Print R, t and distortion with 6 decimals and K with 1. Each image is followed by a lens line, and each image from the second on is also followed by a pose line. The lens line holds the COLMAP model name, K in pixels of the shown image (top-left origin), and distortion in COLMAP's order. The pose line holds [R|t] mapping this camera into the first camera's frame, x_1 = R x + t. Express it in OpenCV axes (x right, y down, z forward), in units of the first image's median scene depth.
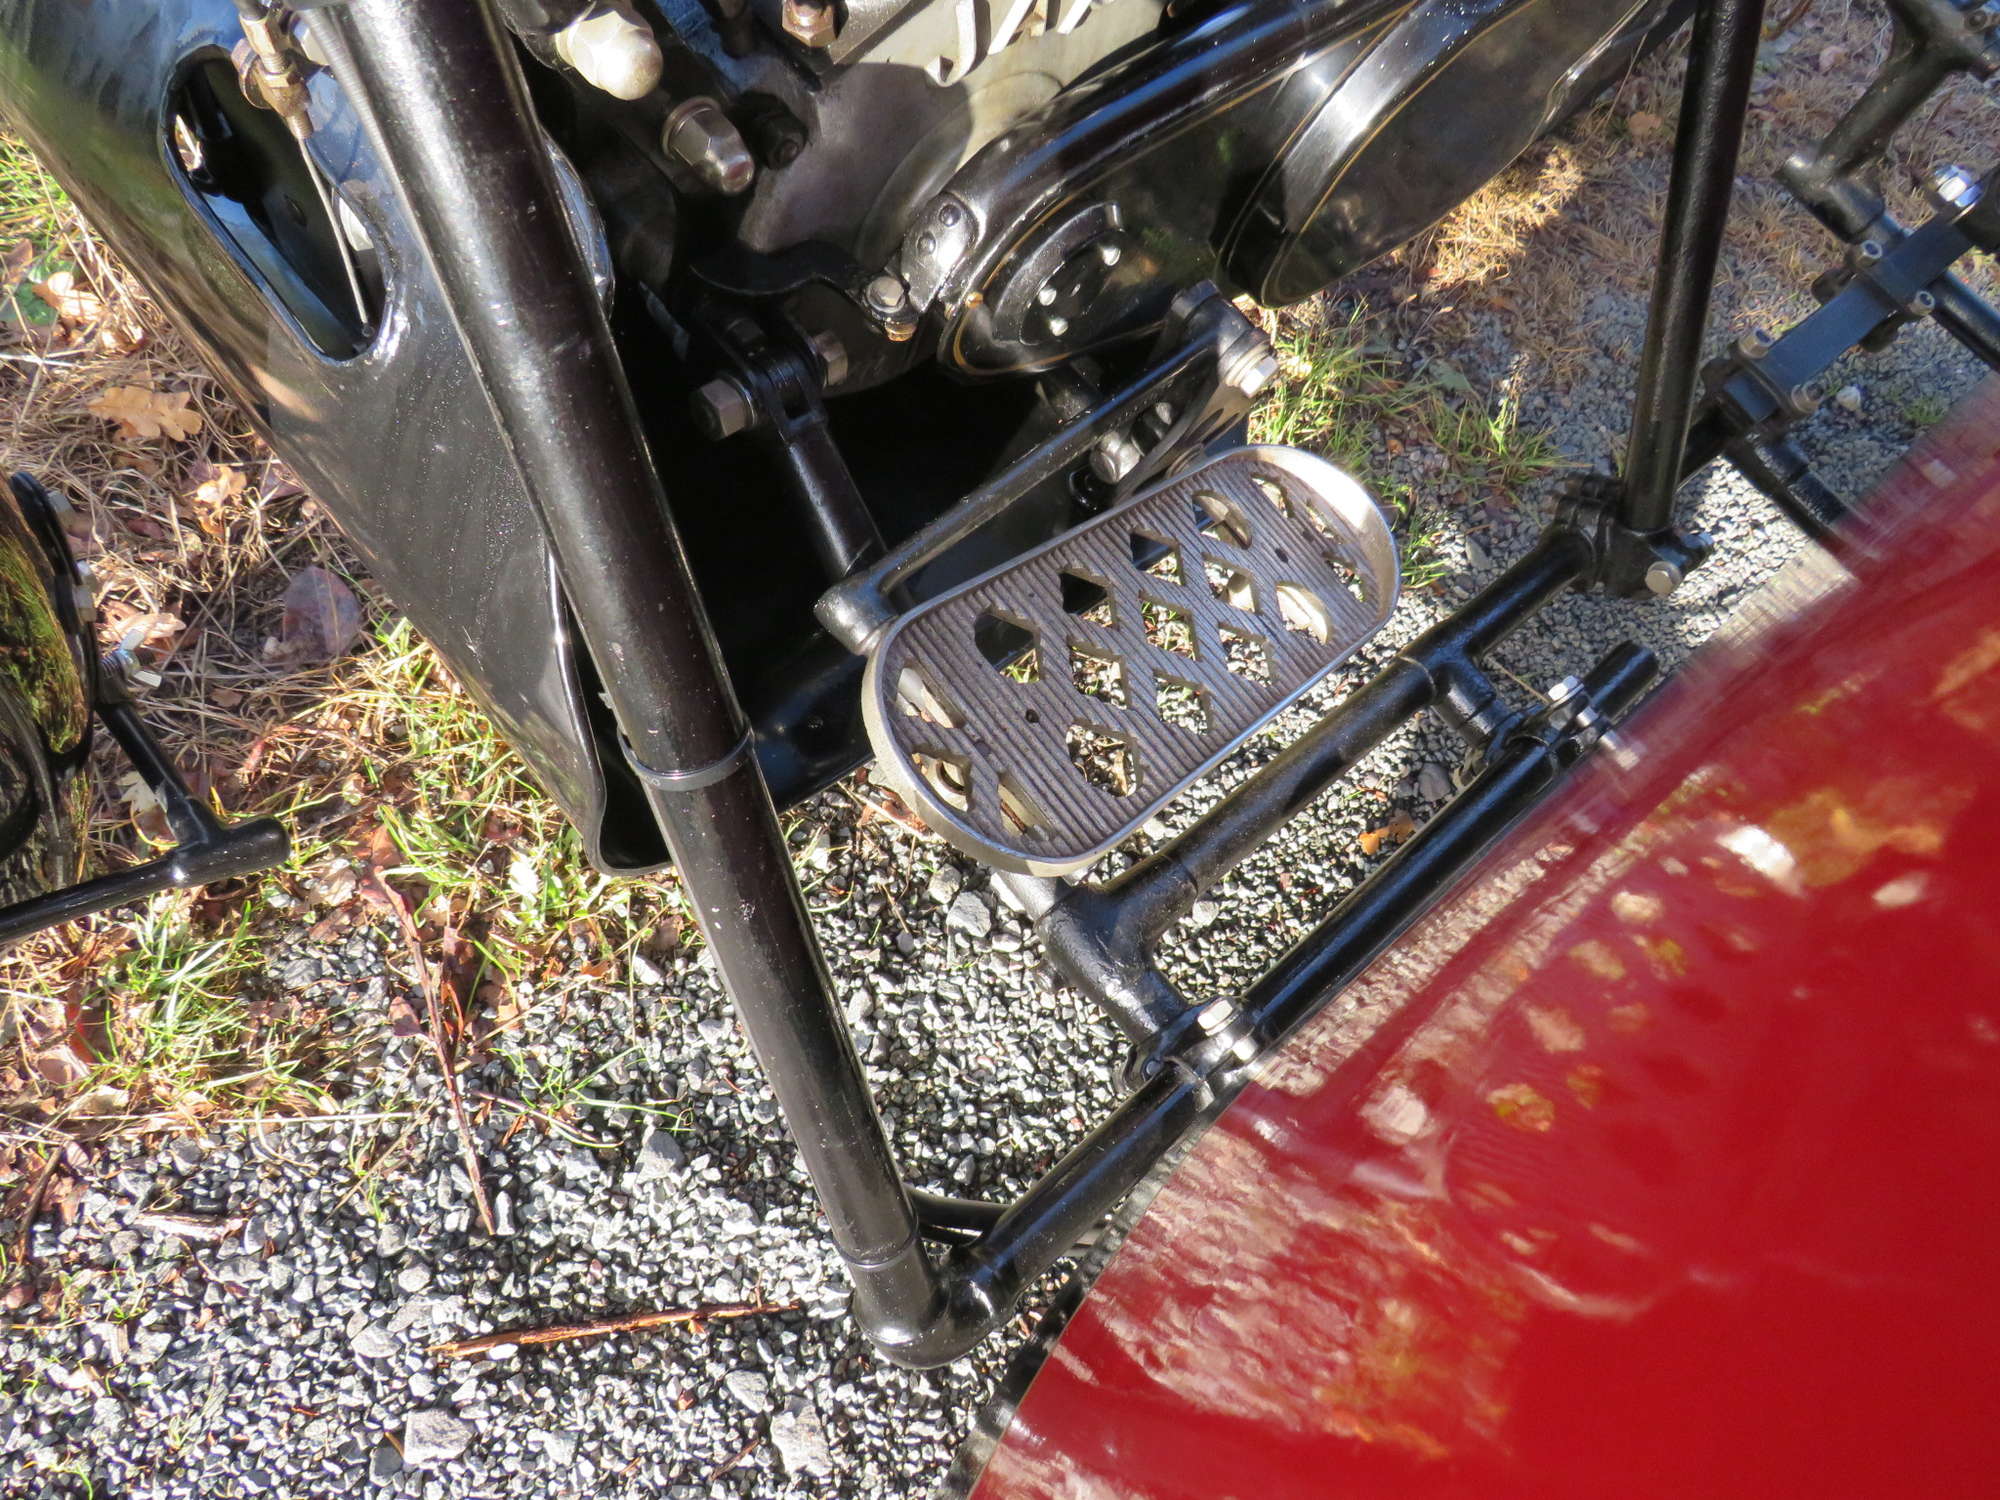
lens RADIAL K [[1411.2, 0, 1002.6], [0, 1411.2, 744.3], [0, 0, 1]] dist [-0.025522, 0.005341]
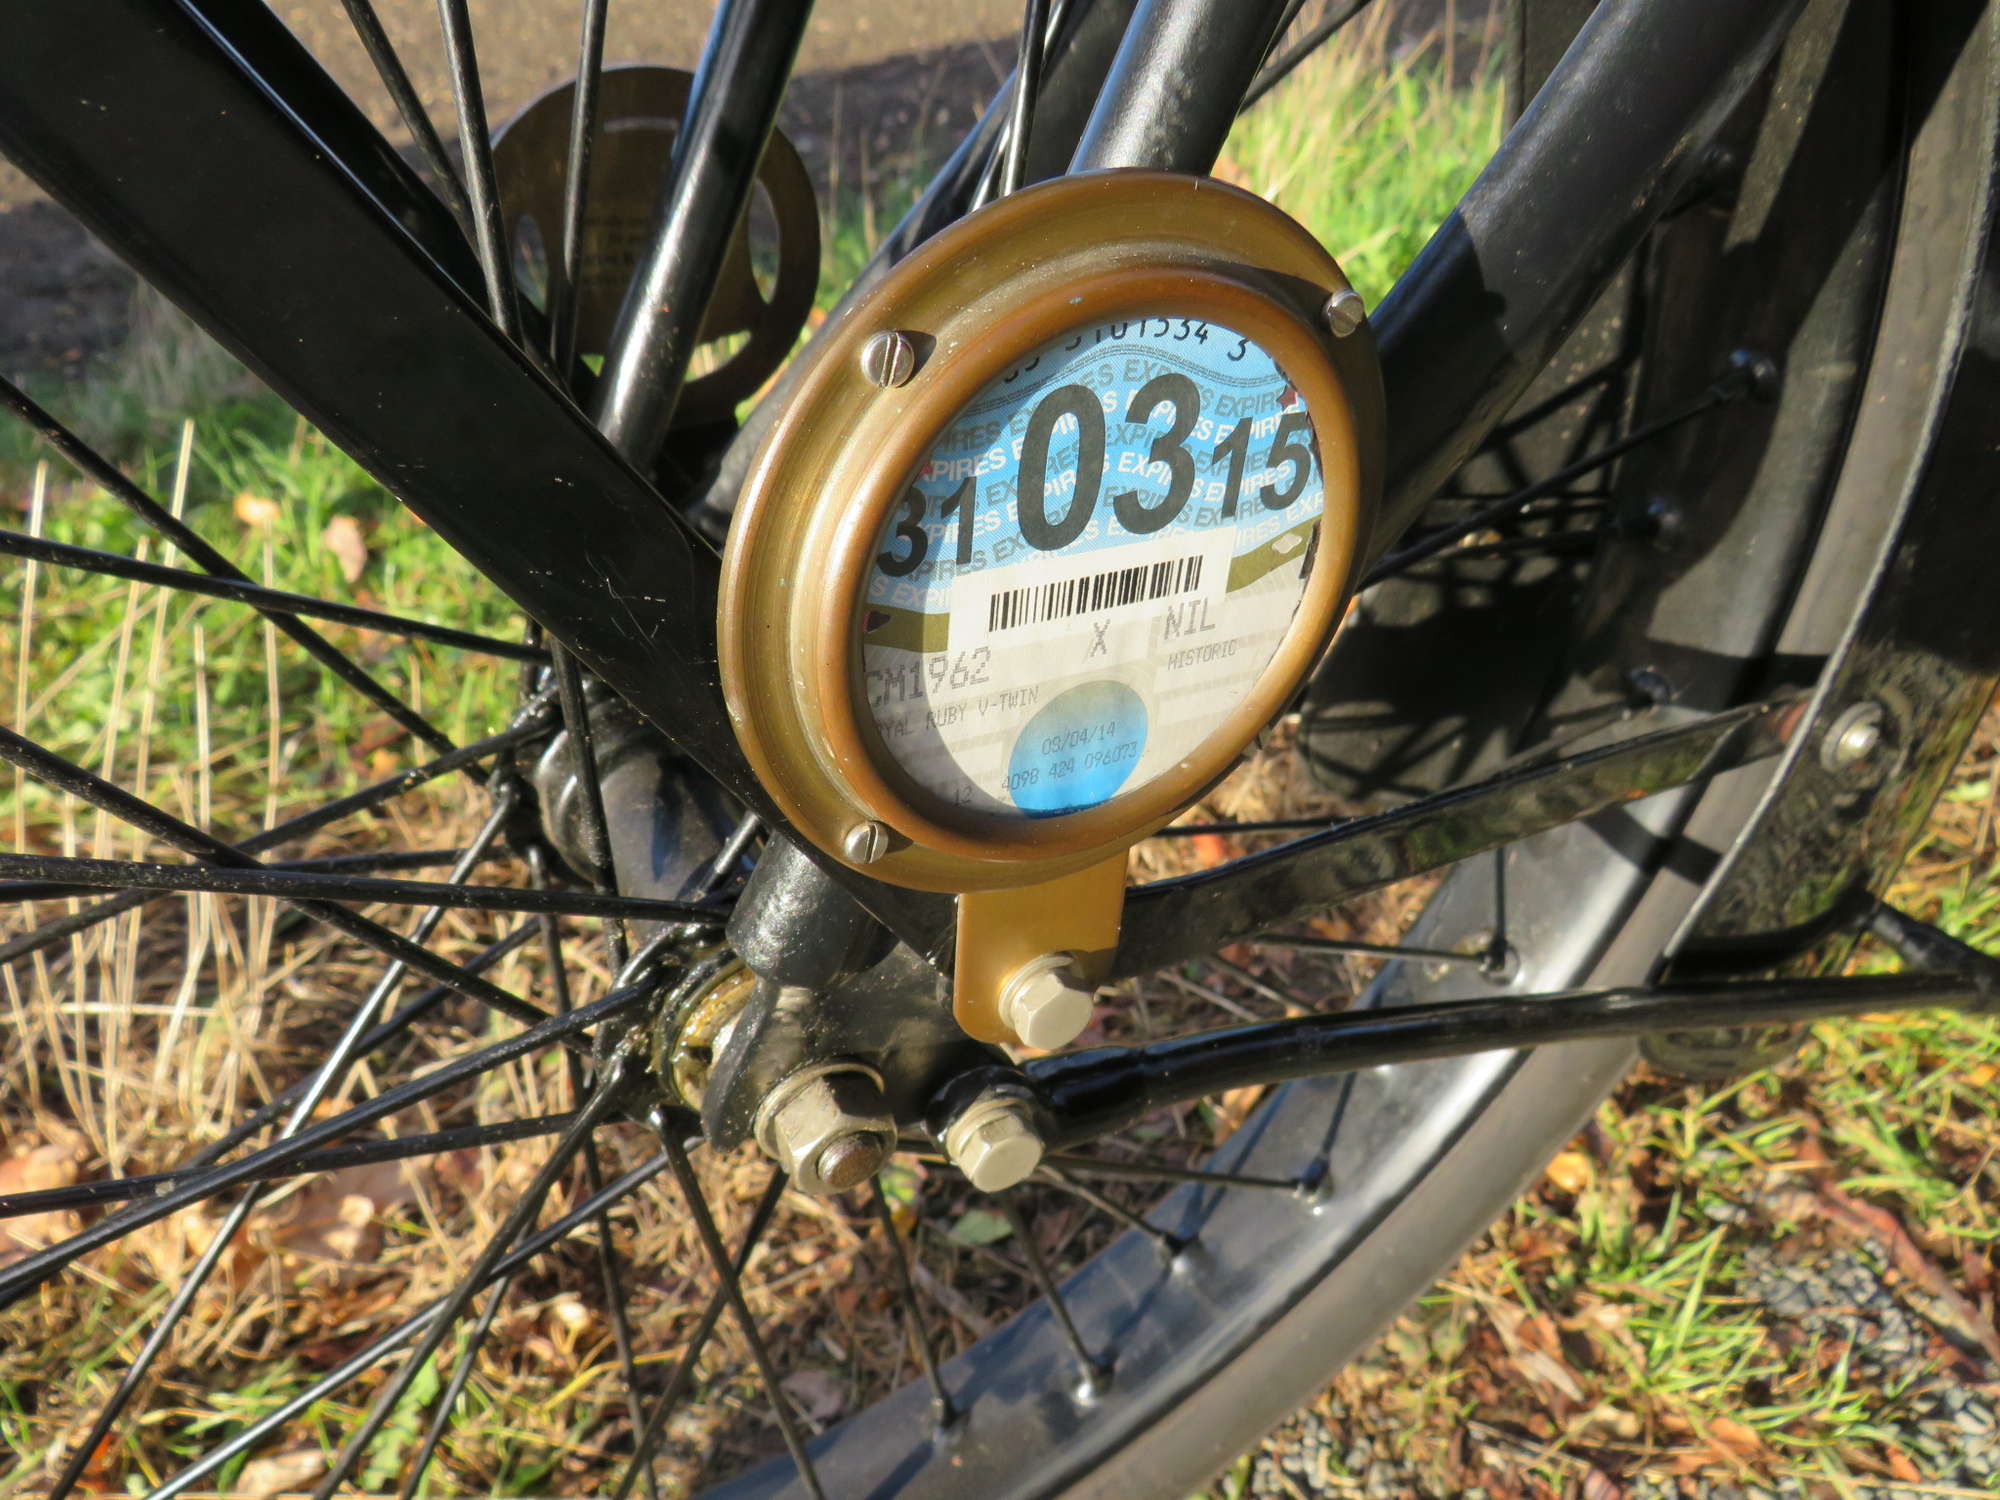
lens RADIAL K [[1417.7, 0, 989.0], [0, 1417.7, 747.2], [0, 0, 1]] dist [-0.037531, 0.012099]
pose [[0.937704, -0.084428, -0.337021, -0.686599], [-0.088327, 0.880226, -0.466263, 0.322722], [0.336020, 0.466985, 0.817934, 0.070763]]
